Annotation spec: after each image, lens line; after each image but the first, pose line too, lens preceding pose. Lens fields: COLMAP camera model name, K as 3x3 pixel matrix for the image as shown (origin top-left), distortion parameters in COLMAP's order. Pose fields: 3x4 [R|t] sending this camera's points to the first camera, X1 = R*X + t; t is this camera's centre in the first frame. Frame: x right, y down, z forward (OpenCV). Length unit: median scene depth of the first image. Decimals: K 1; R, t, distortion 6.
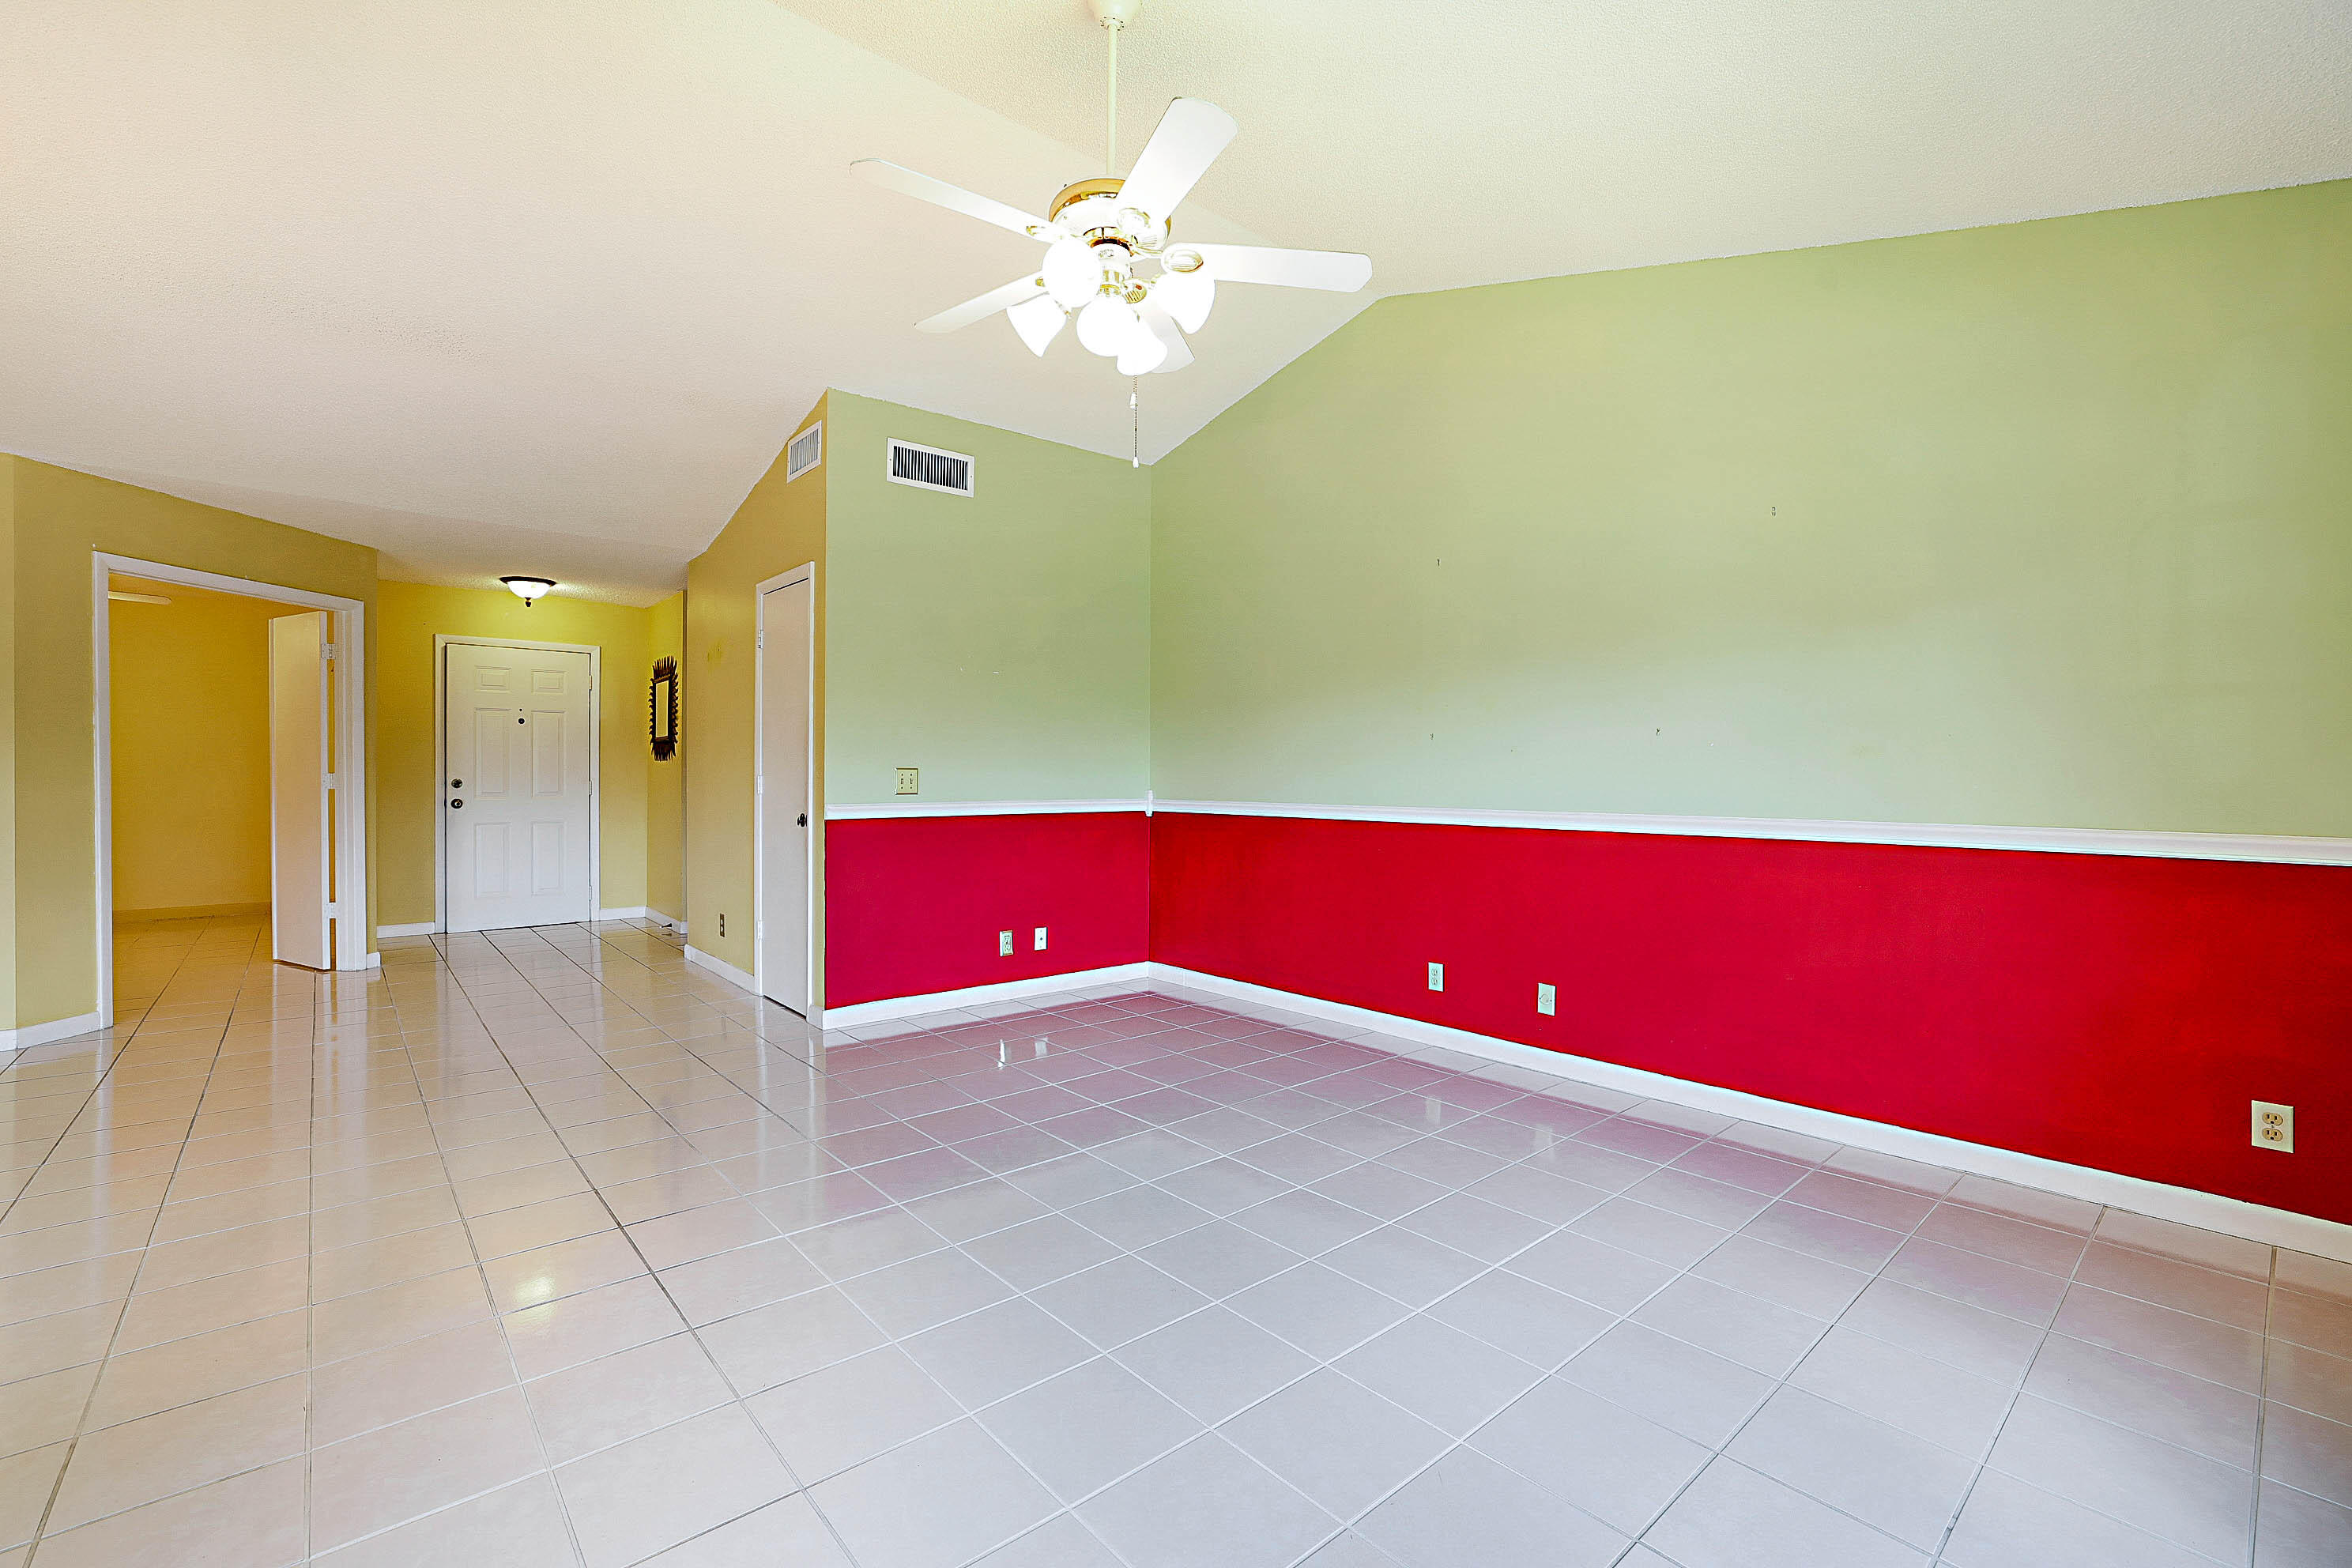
lens RADIAL K [[1016.4, 0, 1168.9], [0, 1016.4, 777.0], [0, 0, 1]] dist [-0.054870, 0.020489]
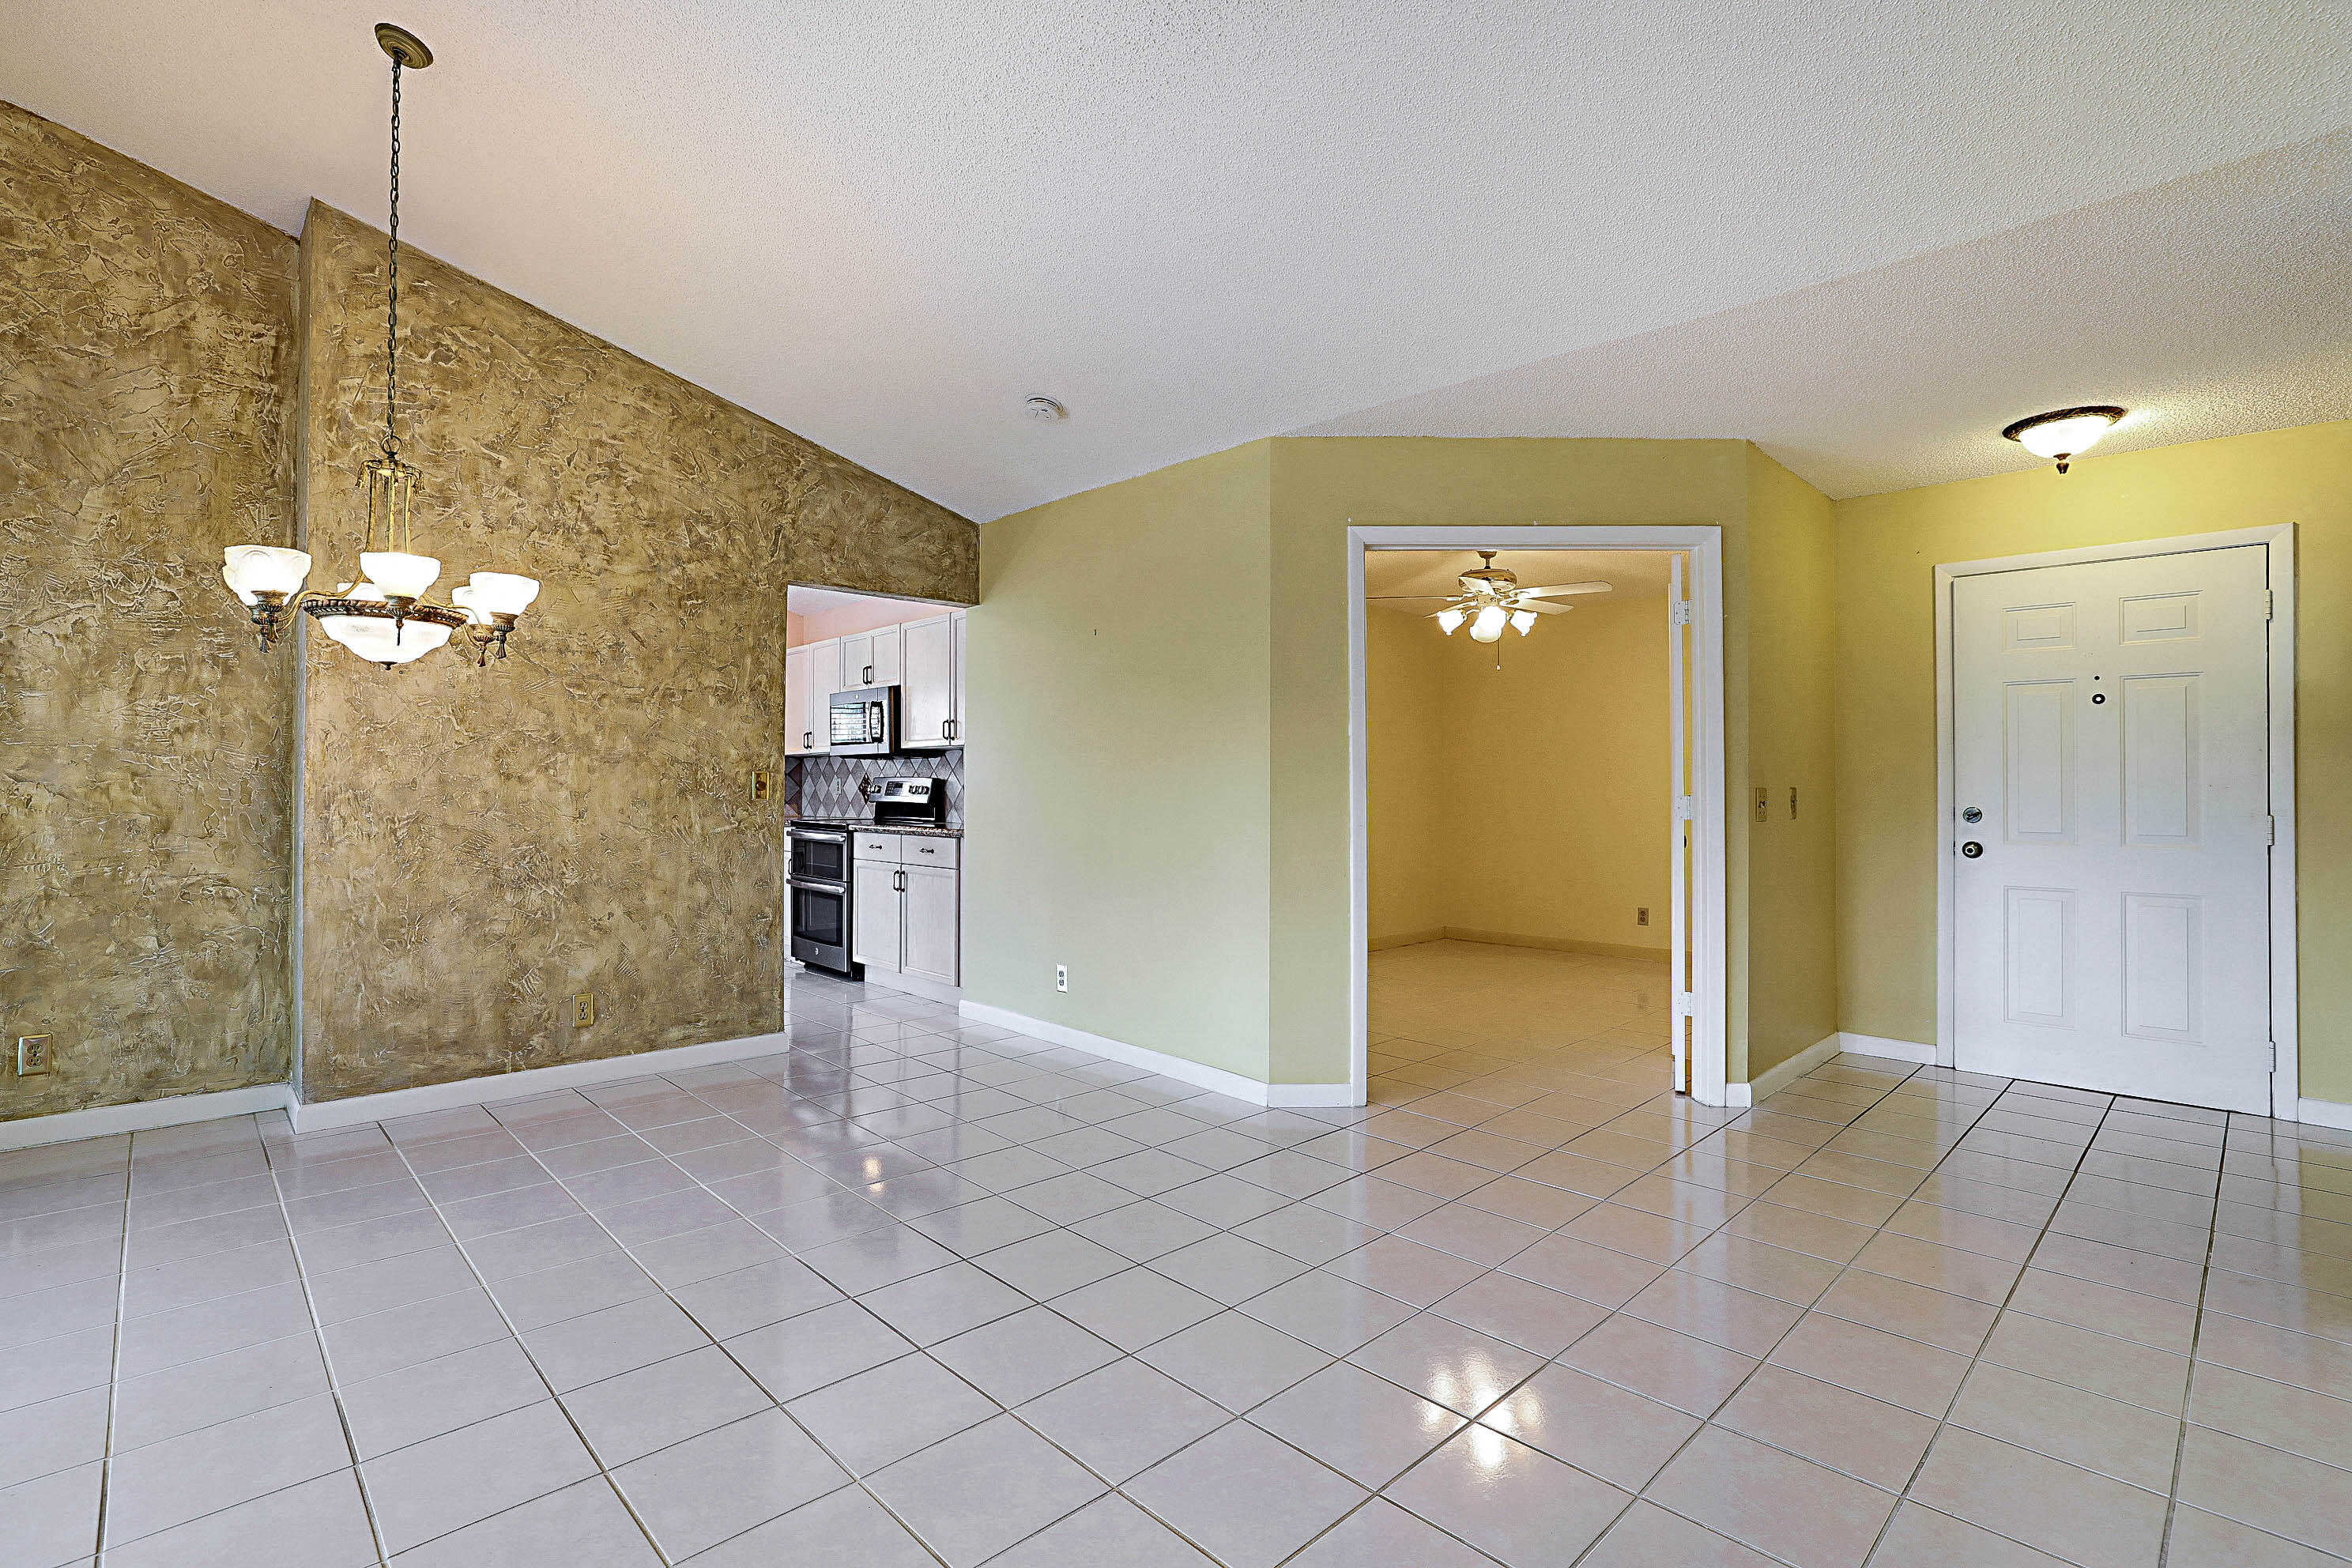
lens RADIAL K [[1080.9, 0, 1169.3], [0, 1080.9, 779.9], [0, 0, 1]] dist [-0.040141, 0.019251]
pose [[0.054425, -0.010300, -0.998465, -0.127730], [-0.010223, 0.999889, -0.010872, -0.002570], [0.998466, 0.010799, 0.054314, 0.519556]]
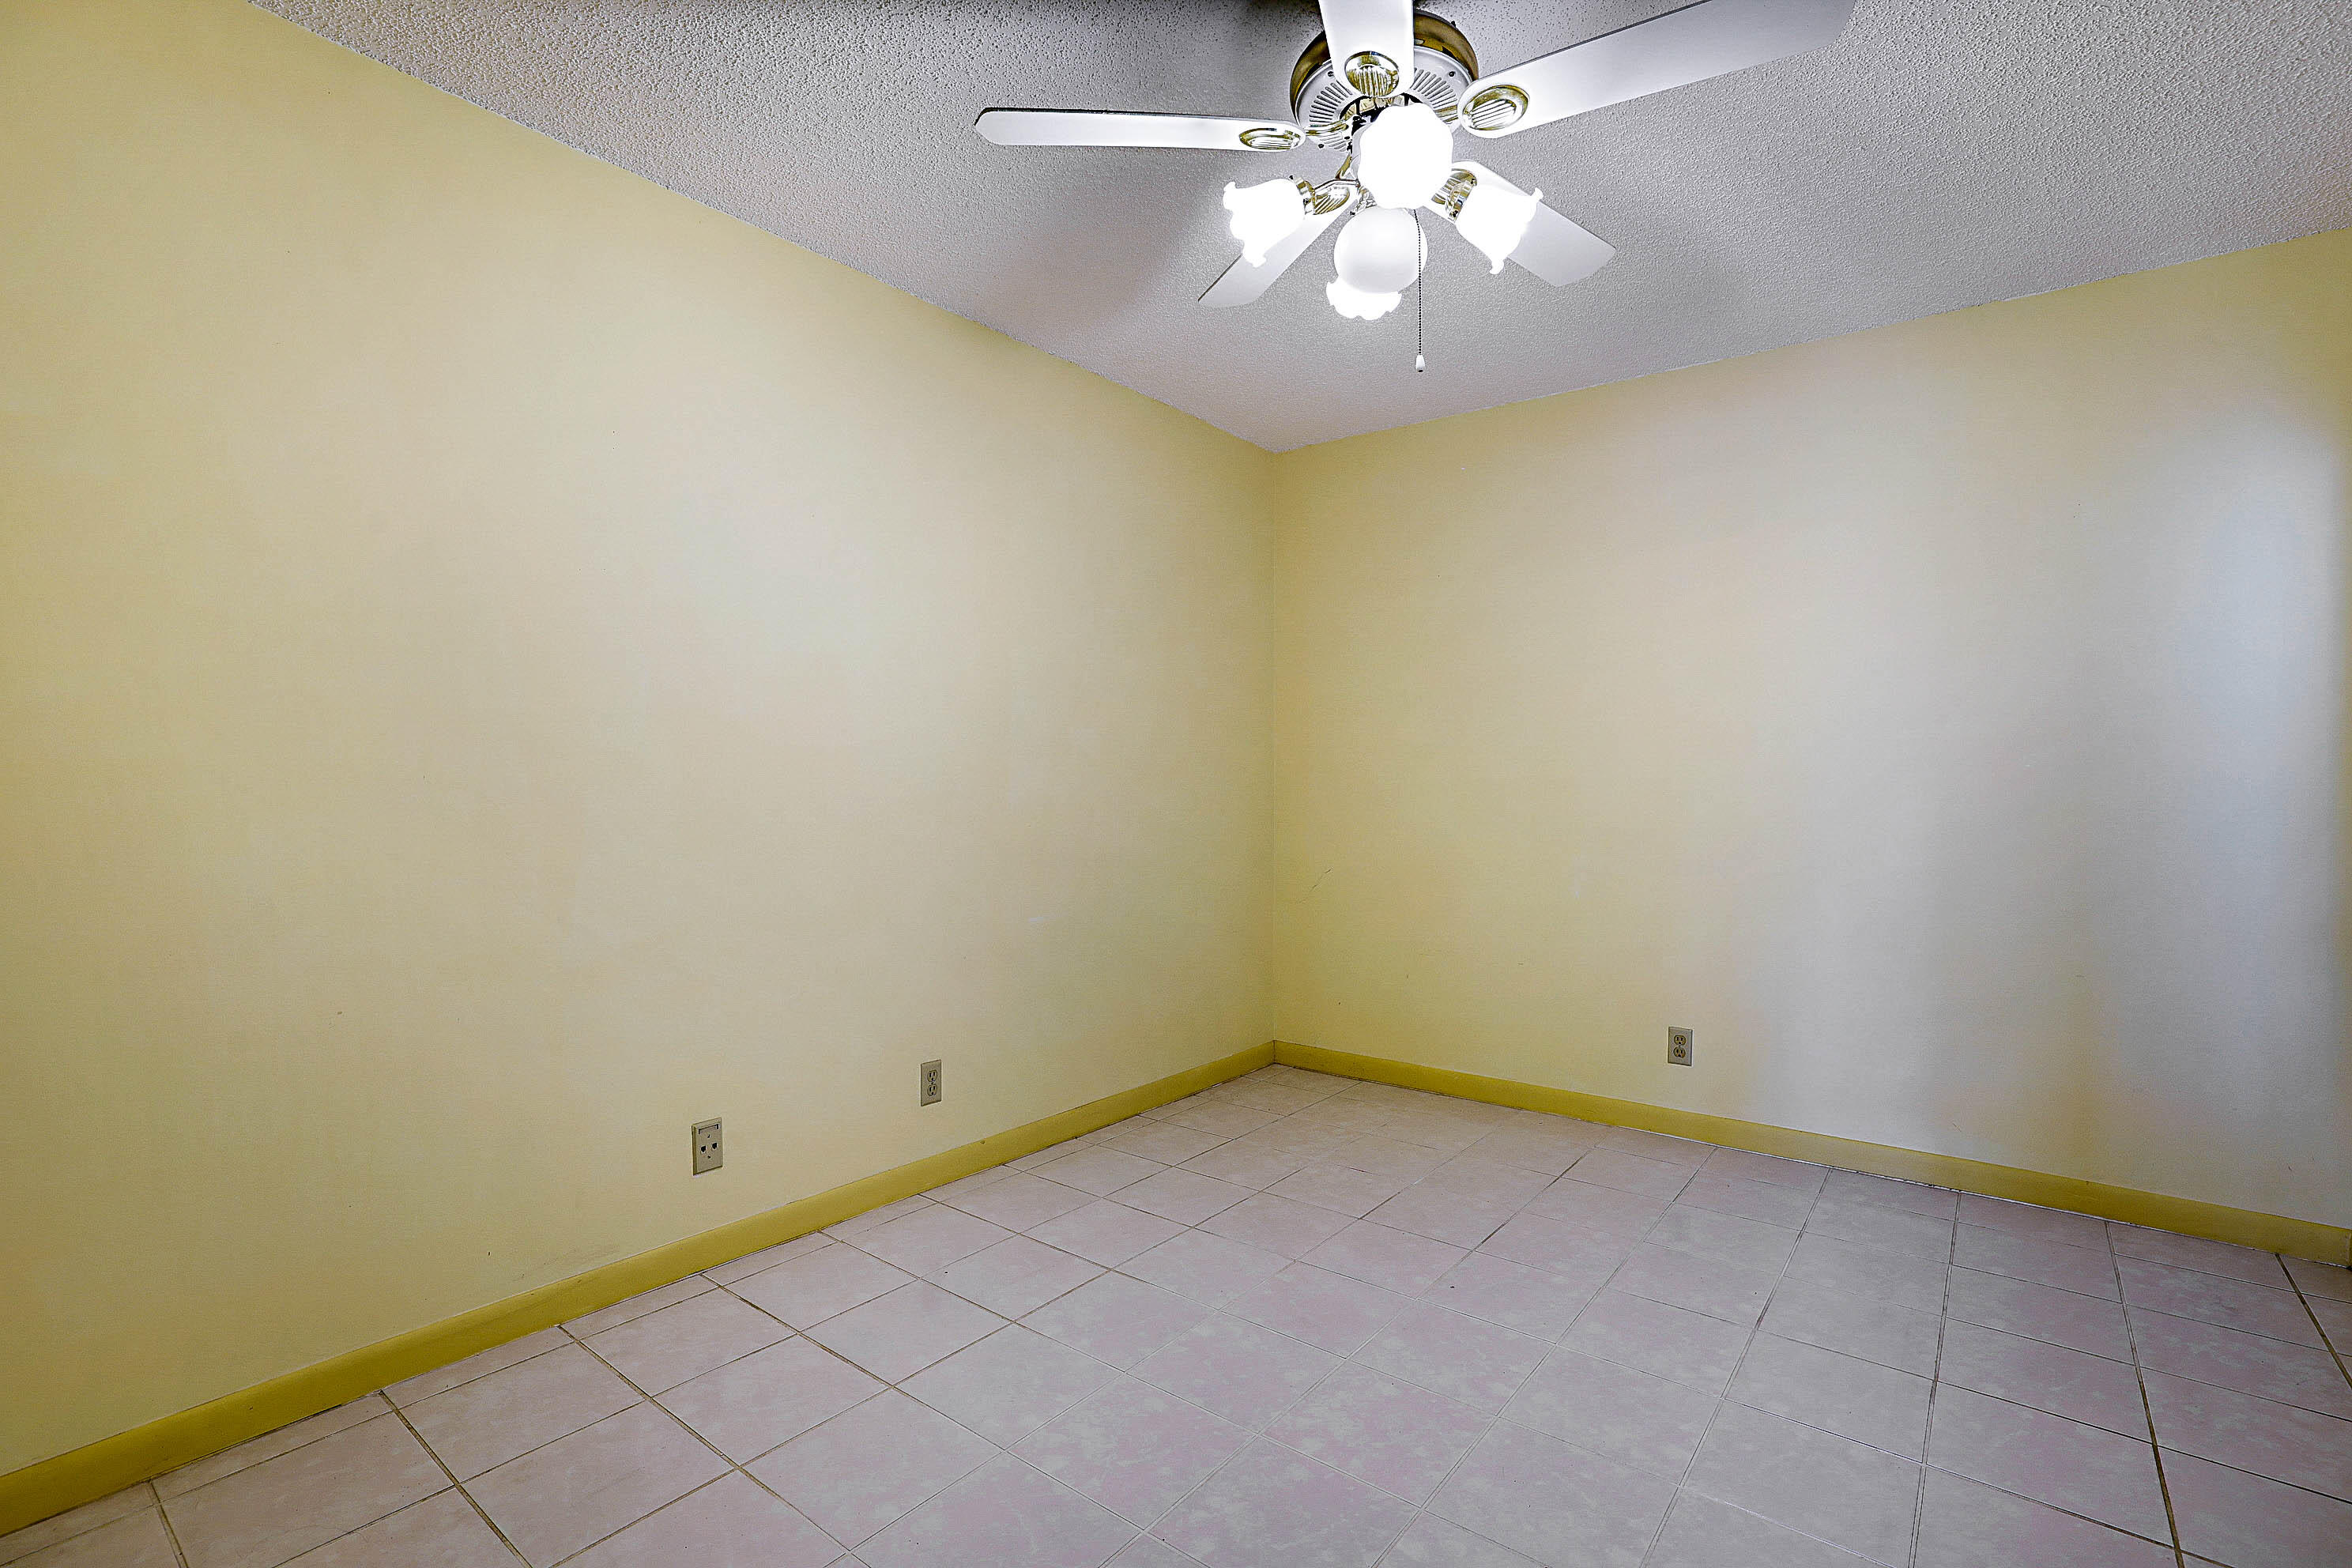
lens RADIAL K [[1080.9, 0, 1169.3], [0, 1080.9, 779.9], [0, 0, 1]] dist [-0.040141, 0.019251]
pose [[0.187146, 0.001931, -0.982330, -0.720950], [-0.009145, 0.999958, 0.000224, -0.003880], [0.982290, 0.008942, 0.187155, 0.719435]]
